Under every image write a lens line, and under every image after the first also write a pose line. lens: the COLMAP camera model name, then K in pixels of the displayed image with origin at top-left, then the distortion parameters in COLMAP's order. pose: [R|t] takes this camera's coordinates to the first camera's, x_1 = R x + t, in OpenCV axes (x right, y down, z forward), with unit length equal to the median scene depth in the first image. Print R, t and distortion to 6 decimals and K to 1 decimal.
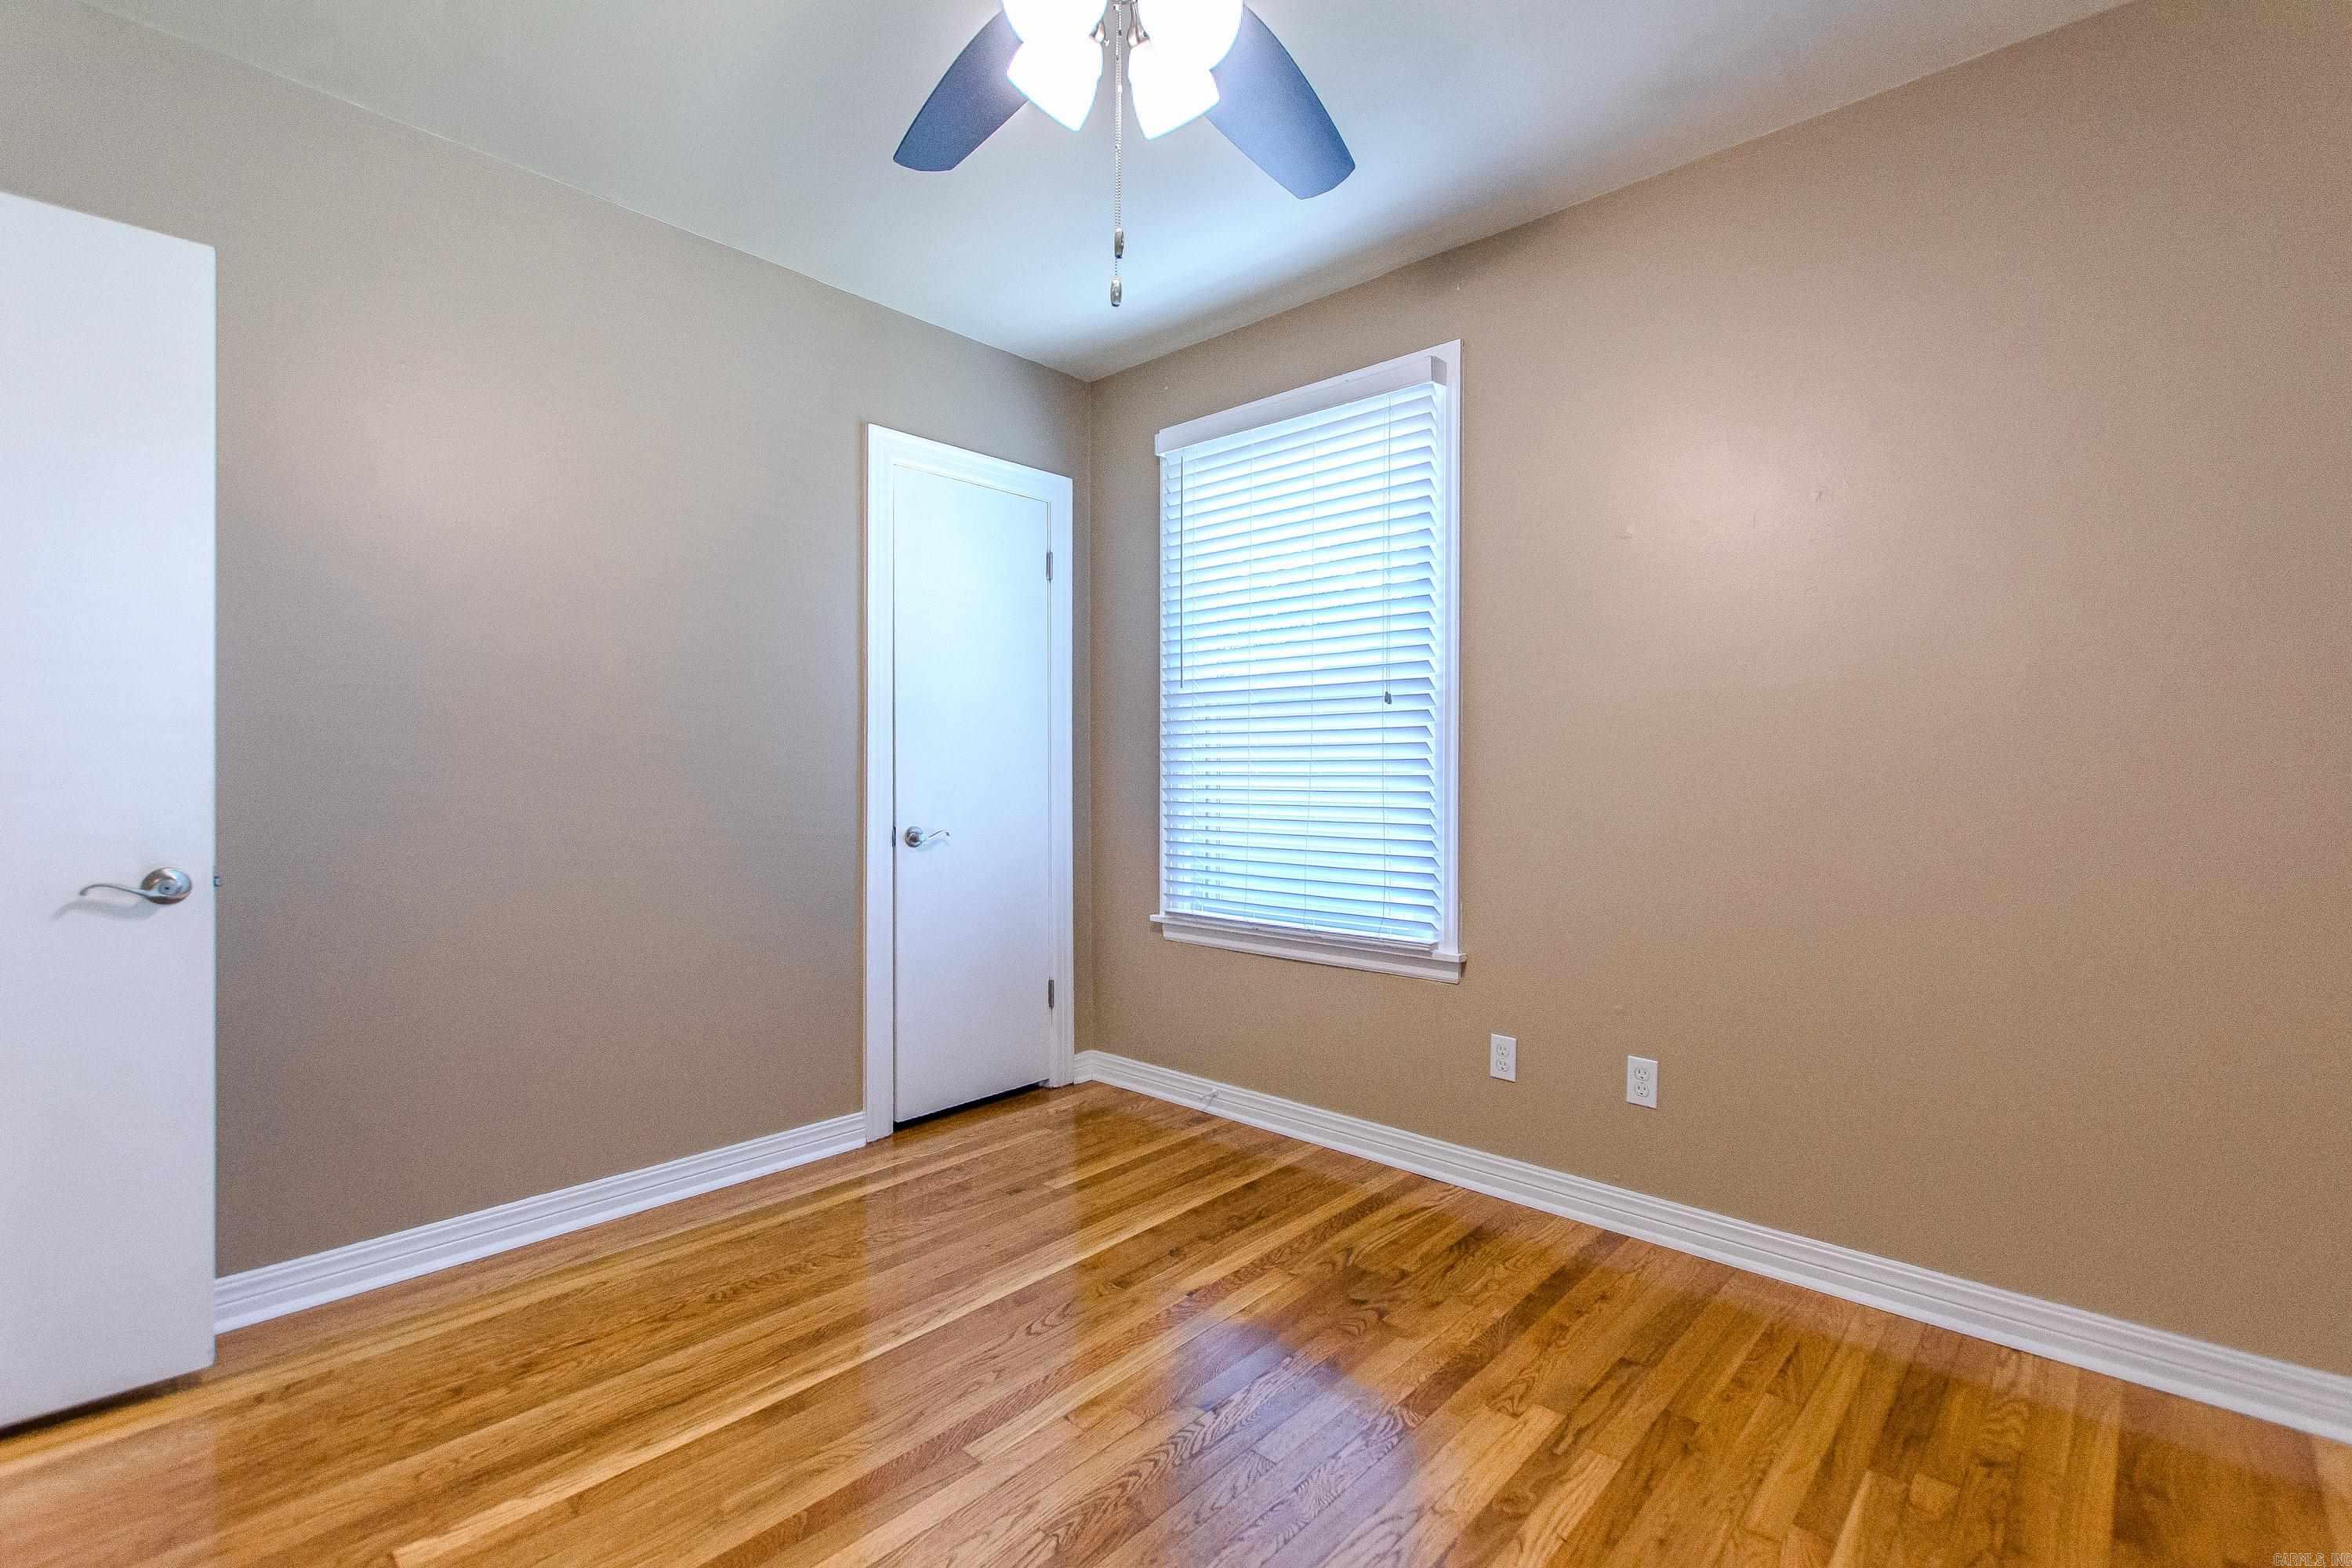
lens RADIAL K [[1043.3, 0, 1182.2], [0, 1043.3, 783.5], [0, 0, 1]] dist [0.003231, -0.003671]
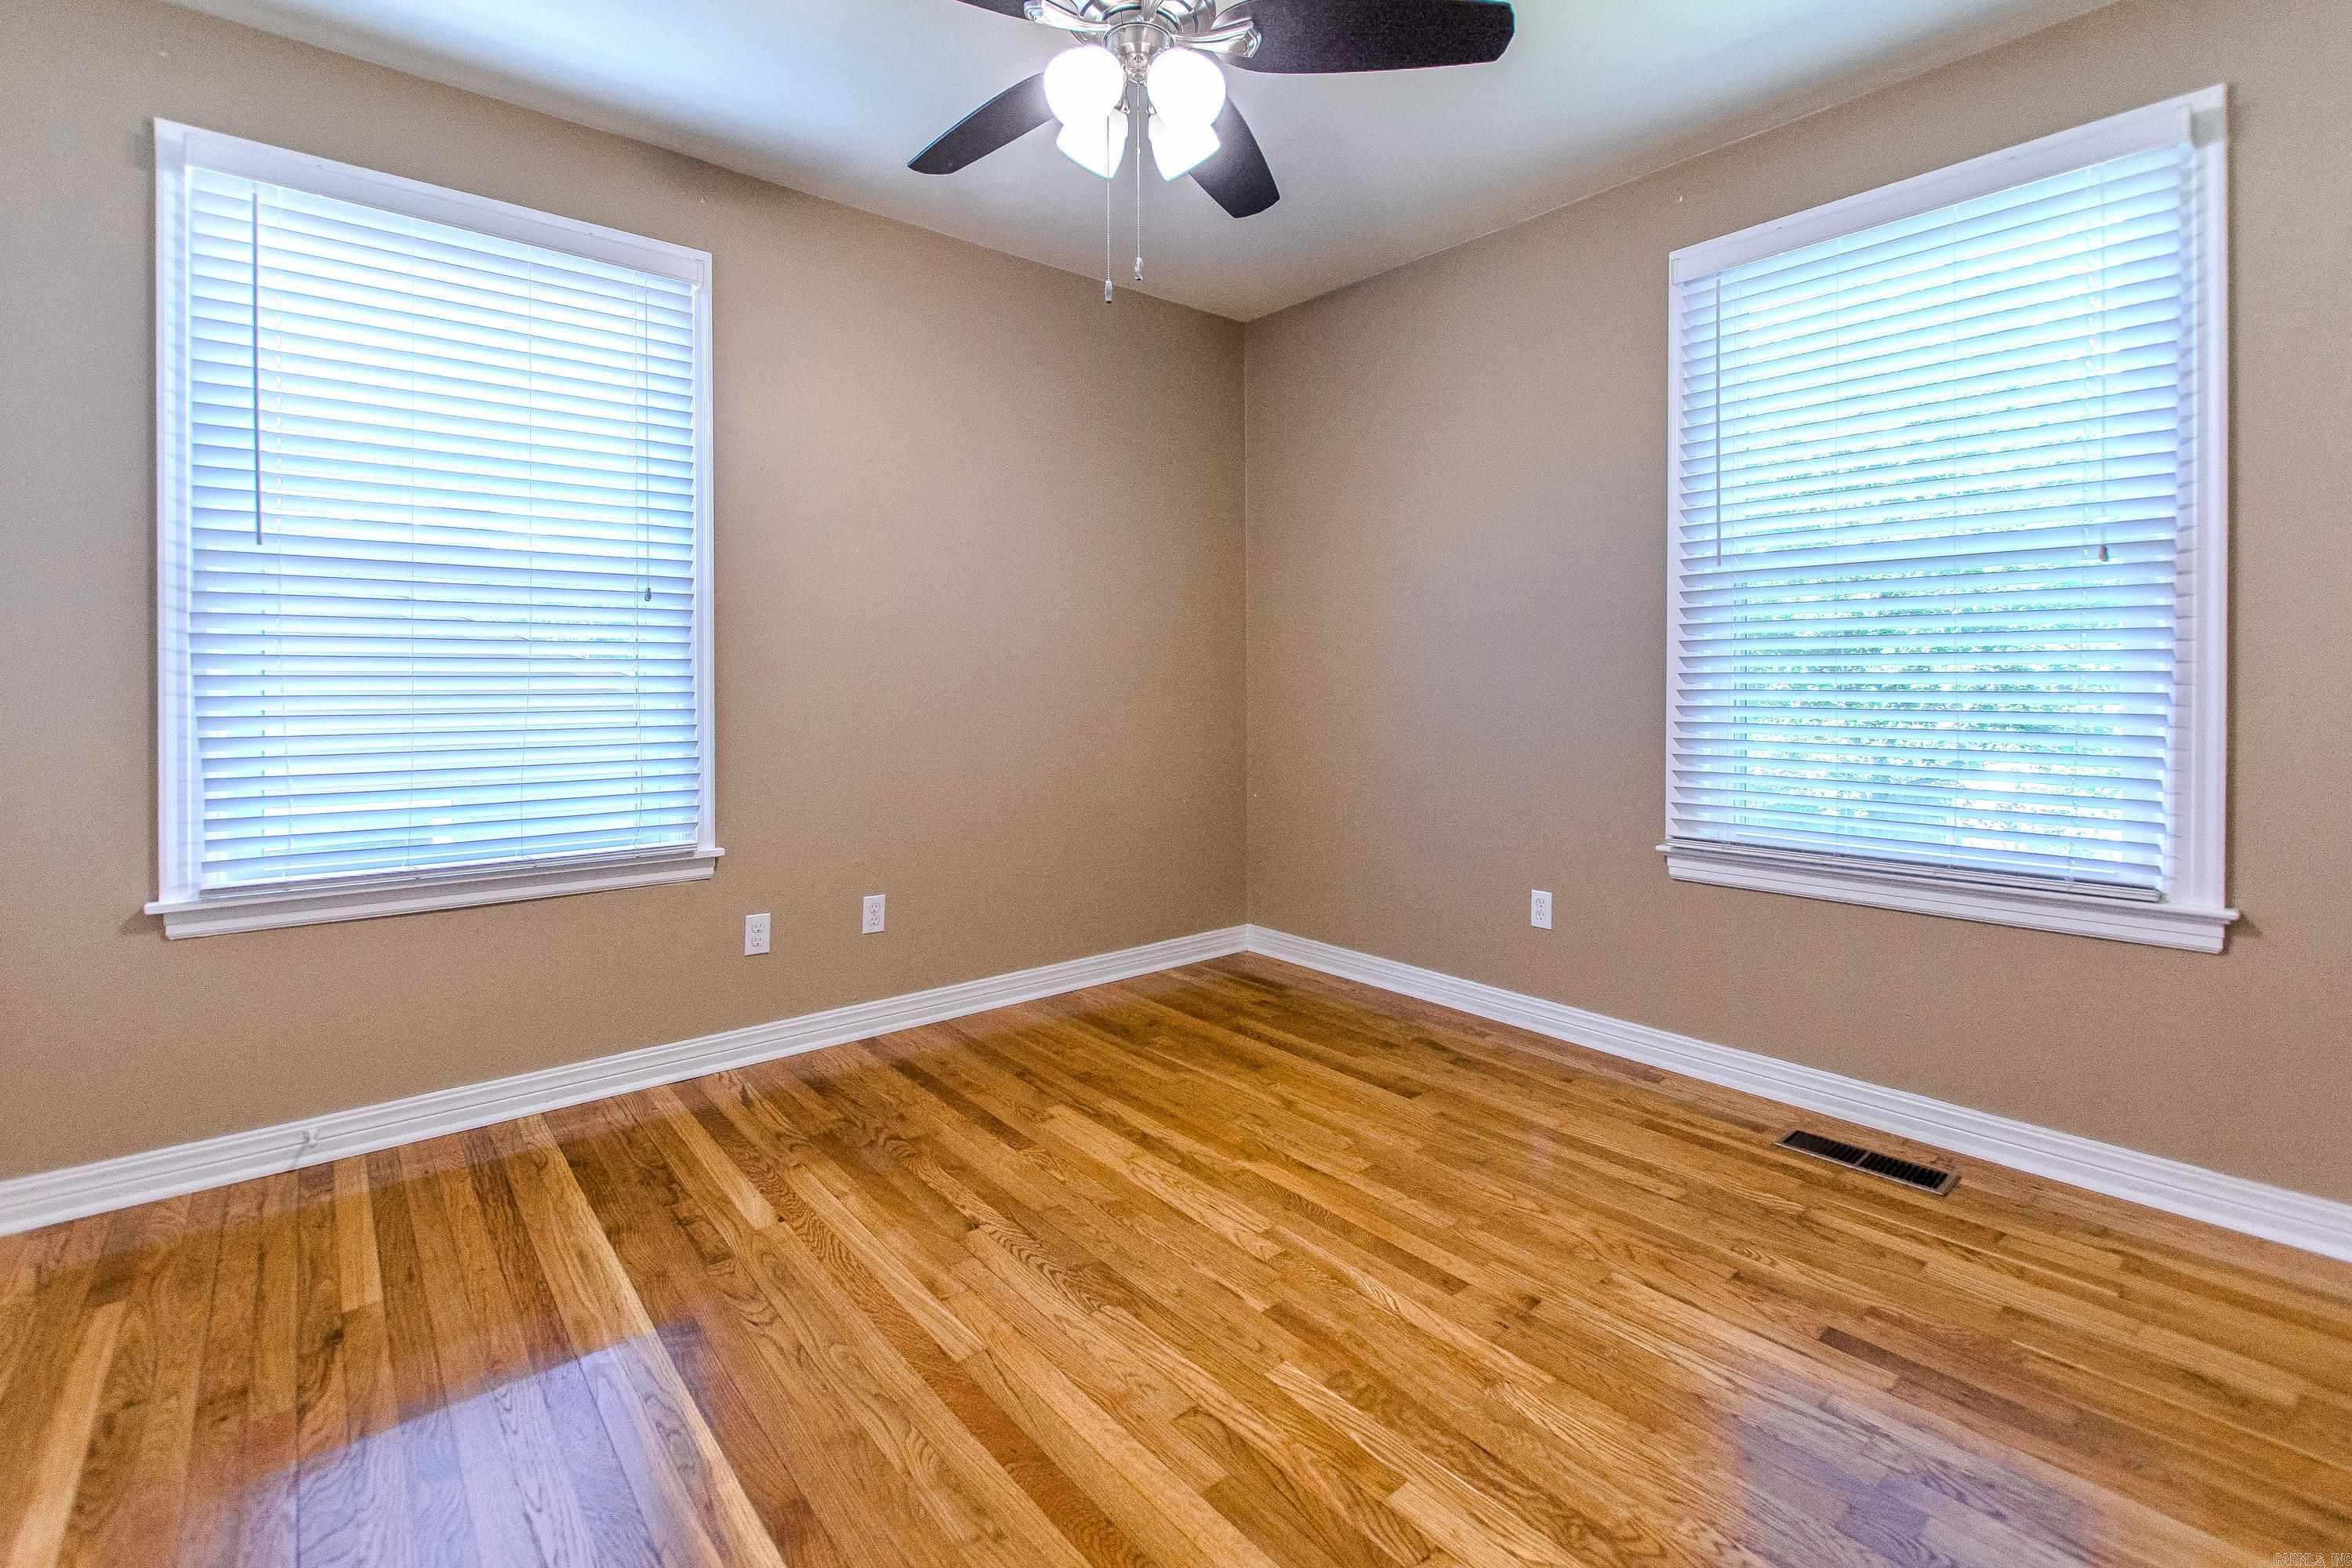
lens RADIAL K [[1043.3, 0, 1195.1], [0, 1043.3, 684.3], [0, 0, 1]] dist [0.003231, -0.003671]
pose [[0.126333, -0.005212, 0.991974, -0.787765], [0.013114, 0.999908, 0.003583, 0.003398], [-0.991901, 0.012556, 0.126390, 0.446394]]
